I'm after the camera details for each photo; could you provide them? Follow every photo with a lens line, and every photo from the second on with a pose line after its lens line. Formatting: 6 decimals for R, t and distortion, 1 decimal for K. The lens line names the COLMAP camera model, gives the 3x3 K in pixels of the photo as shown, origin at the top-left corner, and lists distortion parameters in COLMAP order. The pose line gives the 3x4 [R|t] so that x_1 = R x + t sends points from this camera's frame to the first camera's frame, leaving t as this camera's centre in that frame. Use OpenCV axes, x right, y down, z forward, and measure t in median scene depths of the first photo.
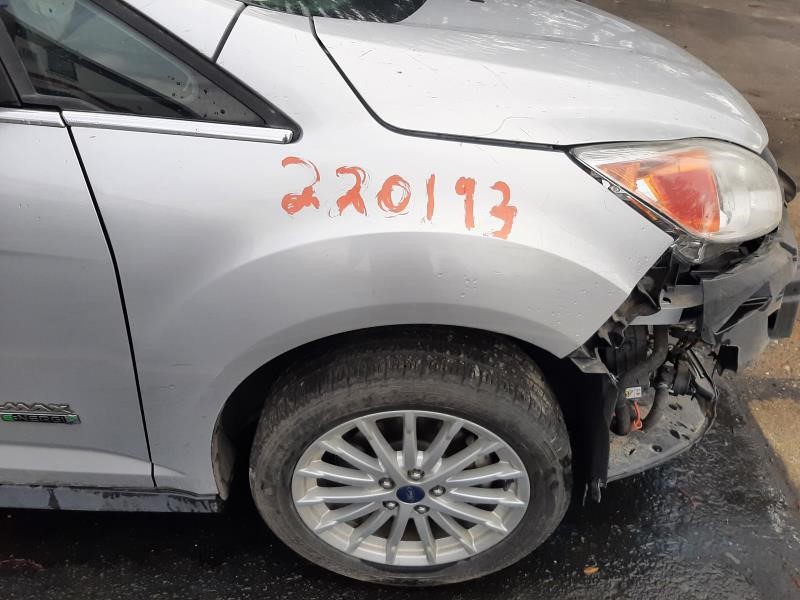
lens RADIAL K [[634.6, 0, 405.2], [0, 634.6, 304.1], [0, 0, 1]] dist [0.062408, -0.123638]
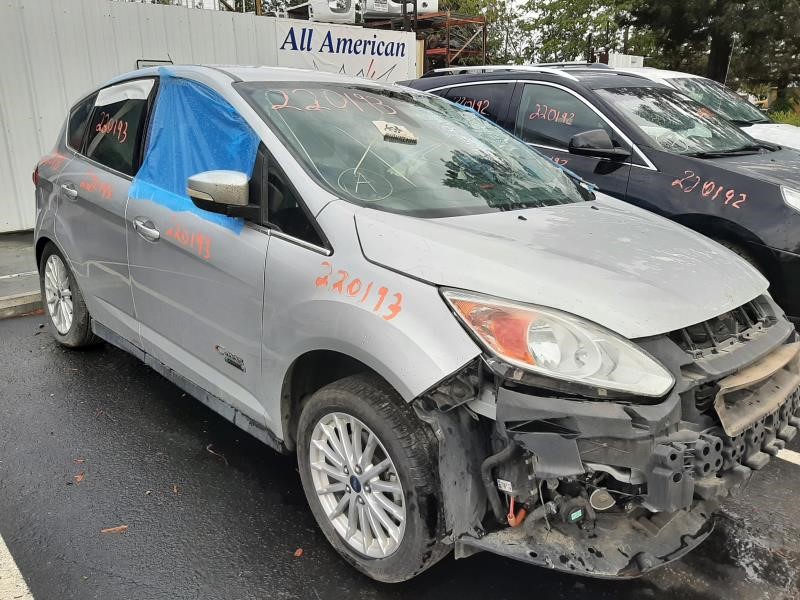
lens RADIAL K [[634.6, 0, 405.2], [0, 634.6, 304.1], [0, 0, 1]] dist [0.062408, -0.123638]
pose [[0.716910, 0.199449, -0.668027, 1.134436], [-0.406725, 0.897894, -0.168408, 0.117730], [0.566228, 0.392437, 0.724830, -0.278188]]
